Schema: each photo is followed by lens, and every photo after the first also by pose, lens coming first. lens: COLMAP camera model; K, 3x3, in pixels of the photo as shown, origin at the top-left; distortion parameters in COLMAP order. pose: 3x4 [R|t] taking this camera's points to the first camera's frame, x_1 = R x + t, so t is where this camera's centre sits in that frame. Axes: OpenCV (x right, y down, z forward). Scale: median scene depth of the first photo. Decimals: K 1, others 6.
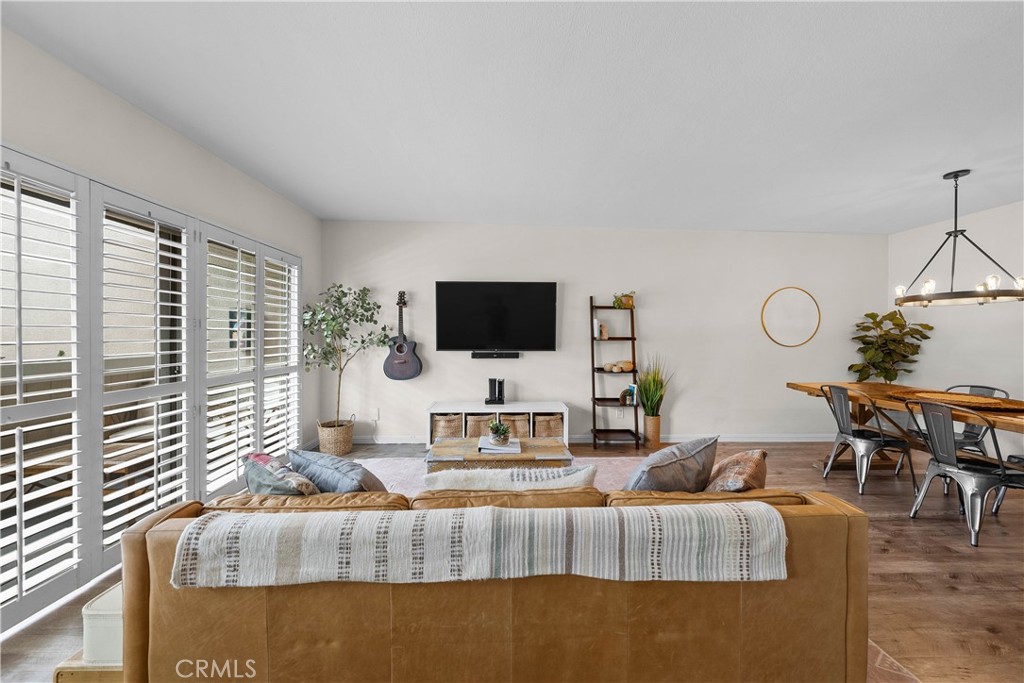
lens RADIAL K [[351.8, 0, 512.5], [0, 351.8, 337.5], [0, 0, 1]] dist [-0.002249, -0.000095]
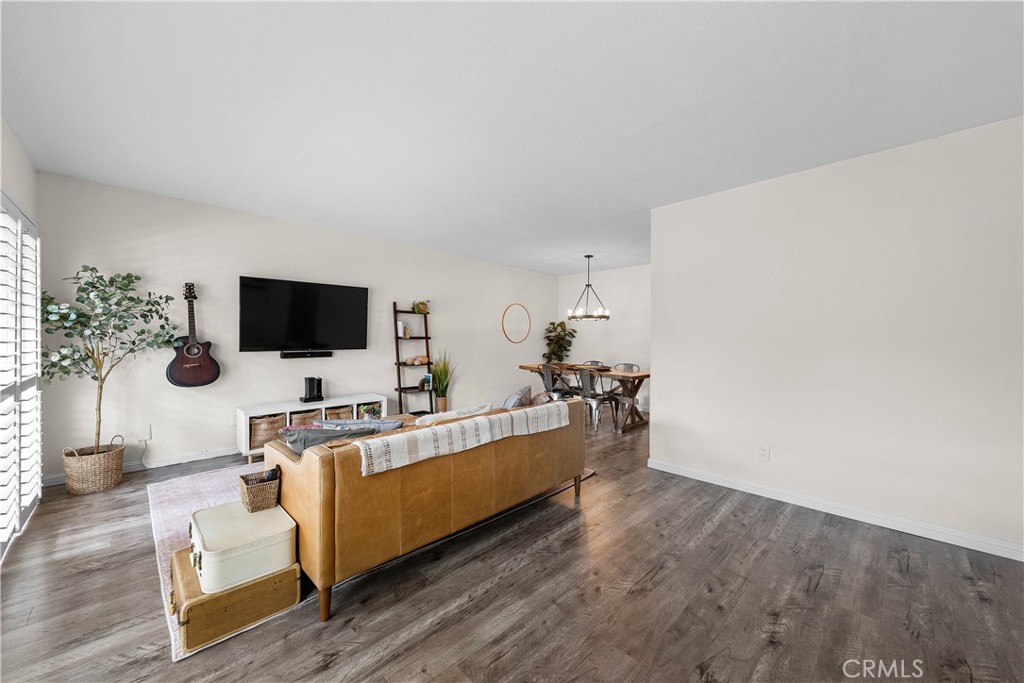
lens RADIAL K [[388.4, 0, 512.0], [0, 388.4, 341.5], [0, 0, 1]] dist [0.001003, 0.000063]
pose [[0.728356, -0.009097, 0.685138, -0.400830], [-0.000864, 0.999899, 0.014194, -0.003894], [-0.685198, -0.010930, 0.728275, -0.225126]]
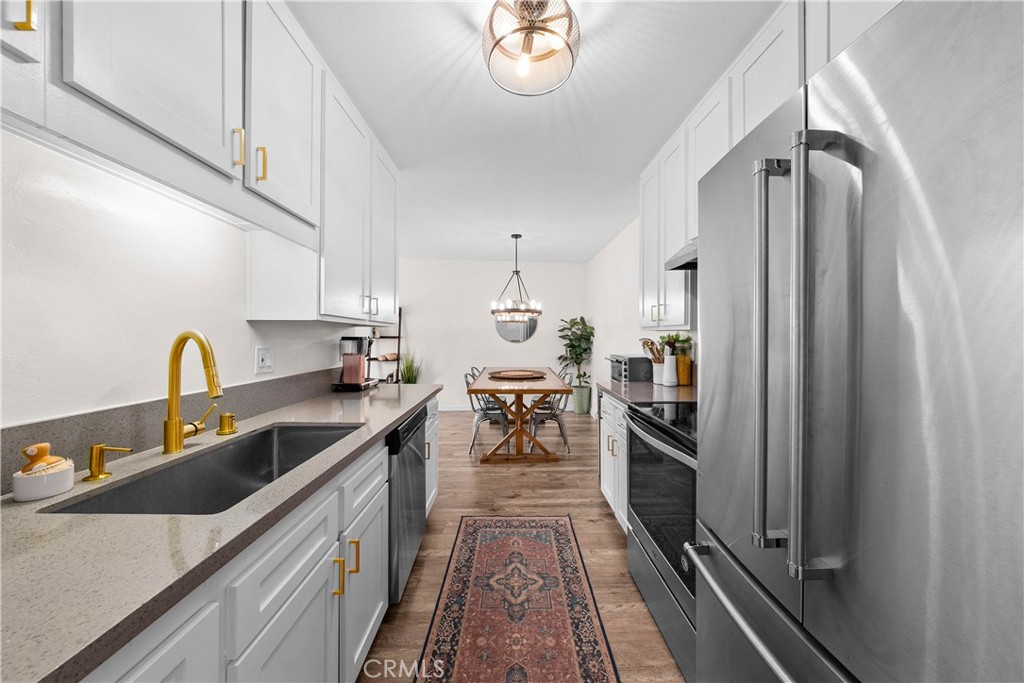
lens RADIAL K [[351.8, 0, 512.5], [0, 351.8, 337.5], [0, 0, 1]] dist [-0.002249, -0.000095]
pose [[0.999971, -0.002868, -0.007020, 0.837116], [0.002983, 0.999861, 0.016397, -0.017984], [0.006972, -0.016418, 0.999841, -0.414834]]
